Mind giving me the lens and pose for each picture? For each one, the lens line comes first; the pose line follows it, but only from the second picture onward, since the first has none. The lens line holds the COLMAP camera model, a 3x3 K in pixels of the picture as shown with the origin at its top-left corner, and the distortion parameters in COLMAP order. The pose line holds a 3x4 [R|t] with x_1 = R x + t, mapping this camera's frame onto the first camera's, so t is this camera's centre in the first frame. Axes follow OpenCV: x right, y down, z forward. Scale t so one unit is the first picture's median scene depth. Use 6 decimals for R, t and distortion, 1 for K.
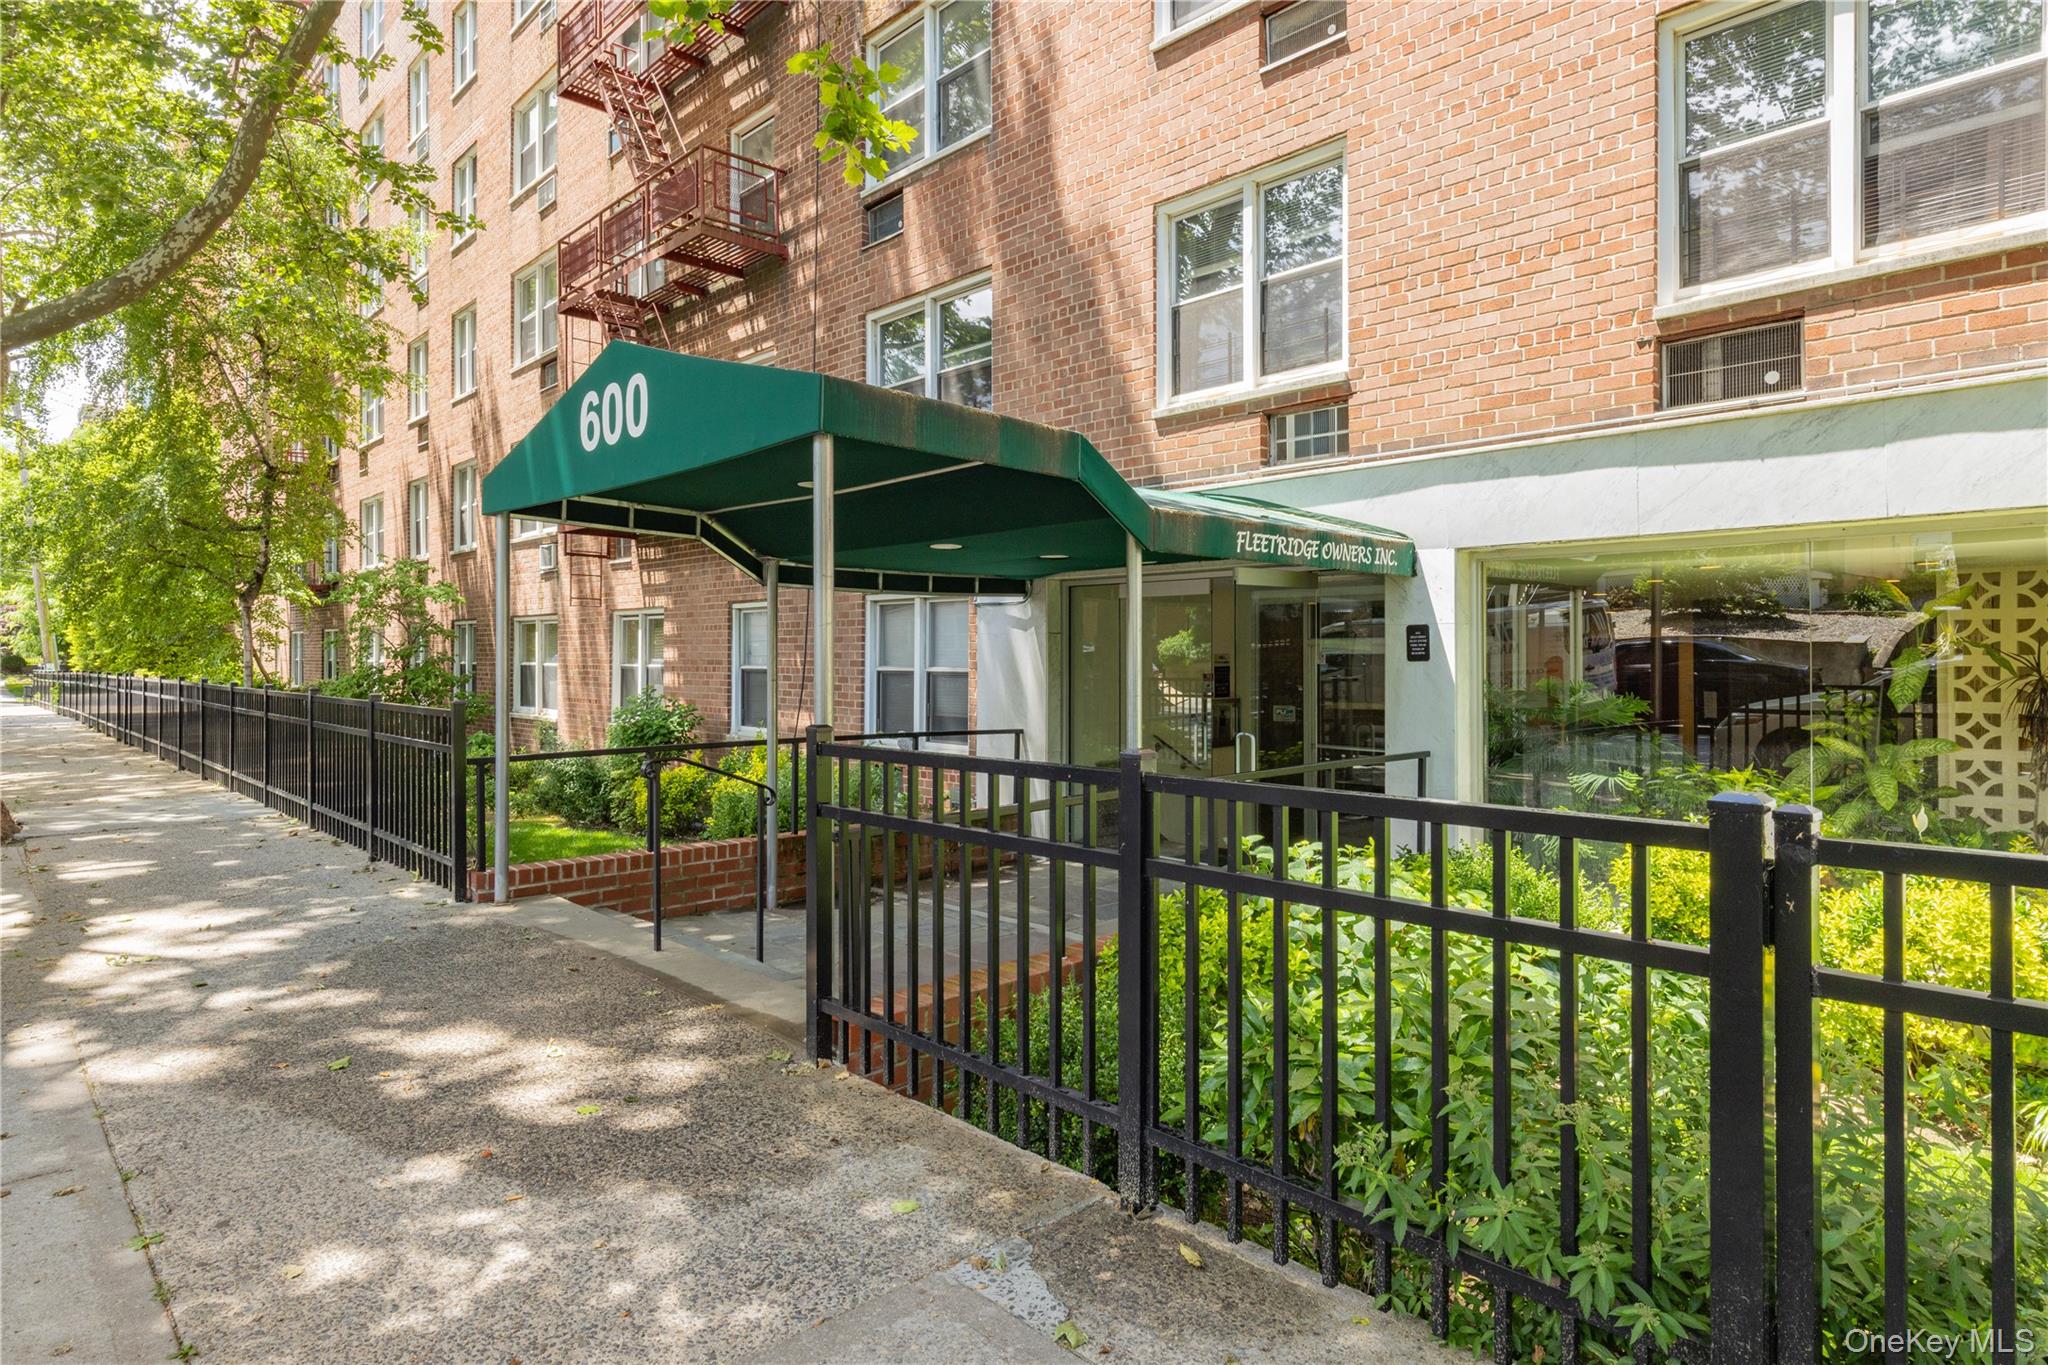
lens RADIAL K [[1094.4, 0, 998.9], [0, 1094.4, 653.3], [0, 0, 1]] dist [-0.002885, -0.001041]
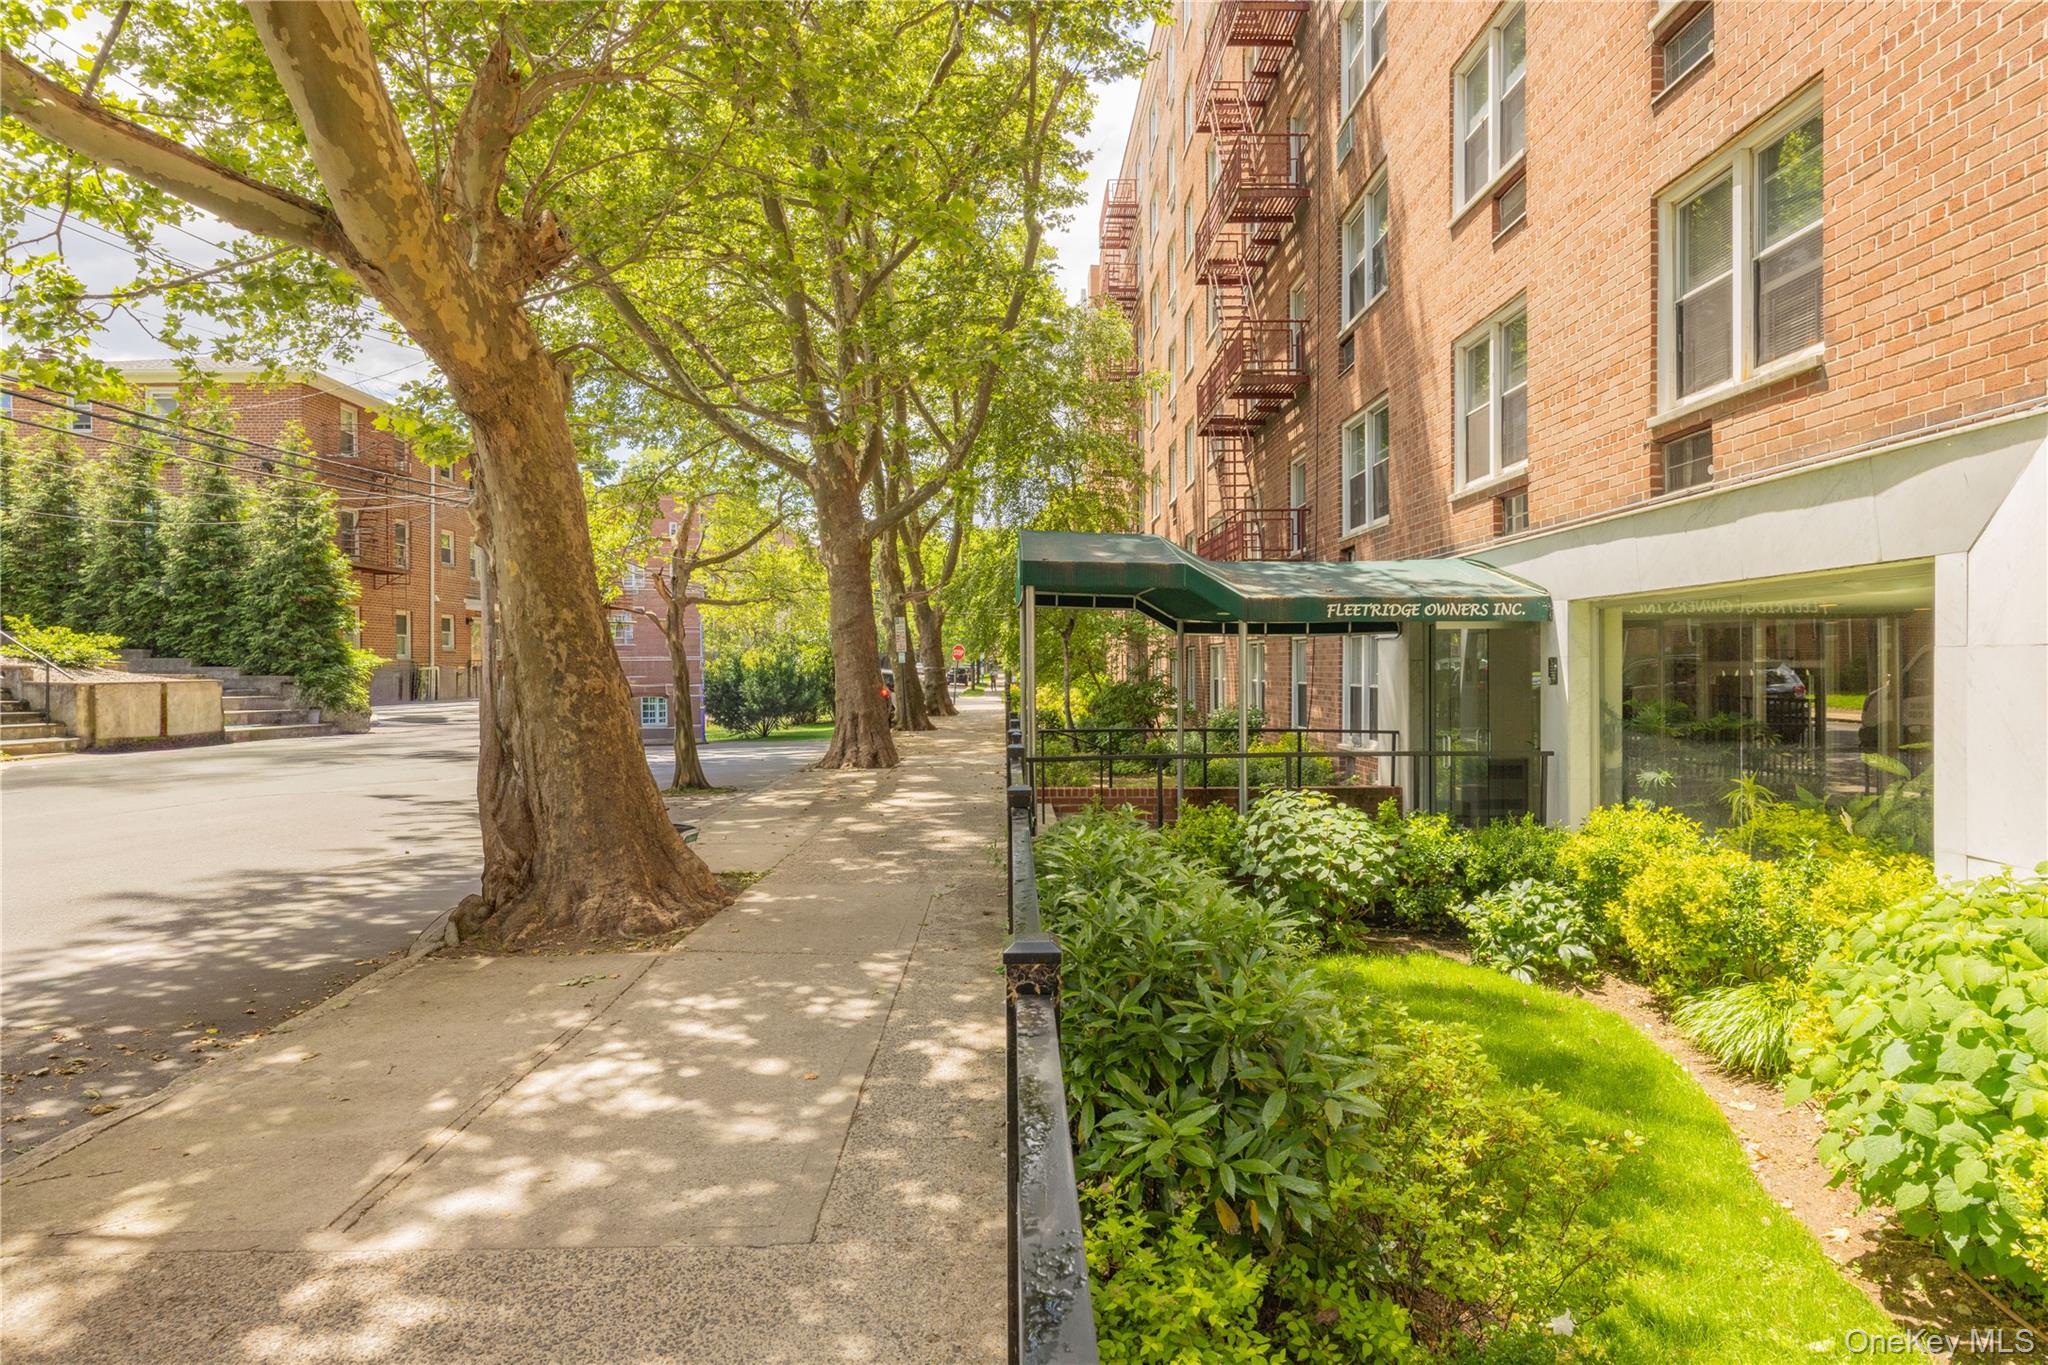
lens RADIAL K [[1094.4, 0, 1026.0], [0, 1094.4, 678.0], [0, 0, 1]] dist [-0.002885, -0.001041]
pose [[0.733427, 0.004146, -0.679756, 0.756508], [0.003769, 0.999941, 0.010166, -0.014972], [0.679758, -0.010018, 0.733368, -0.388093]]
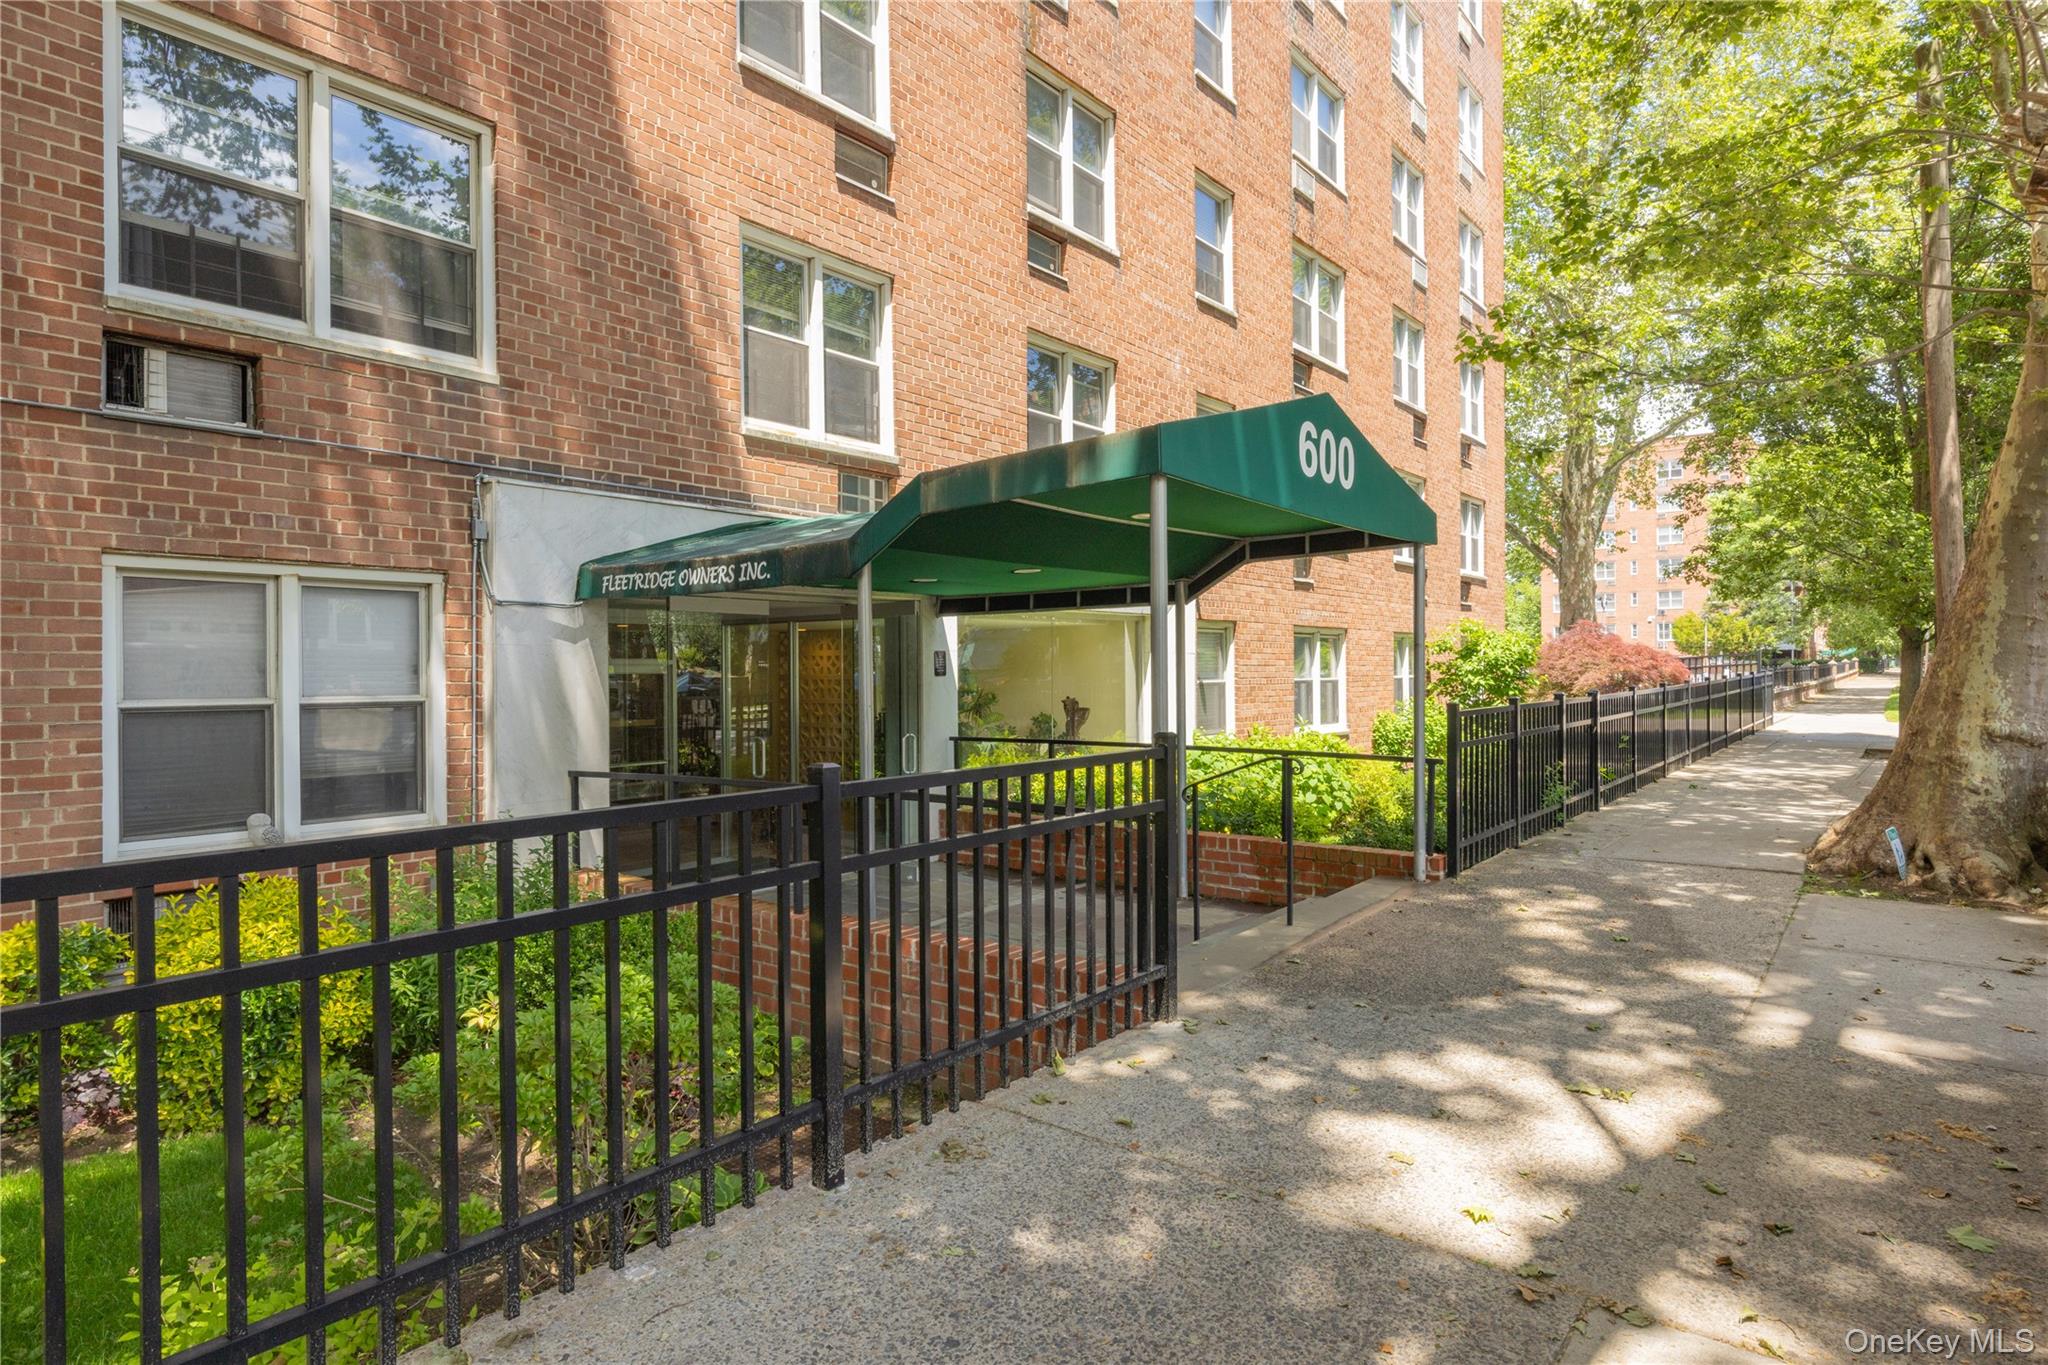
lens RADIAL K [[1094.4, 0, 1021.1], [0, 1094.4, 673.6], [0, 0, 1]] dist [-0.002885, -0.001041]
pose [[-0.123019, 0.002800, 0.992400, -0.982197], [0.007477, 0.999970, -0.001895, 0.005783], [-0.992376, 0.007187, -0.123036, 0.988467]]
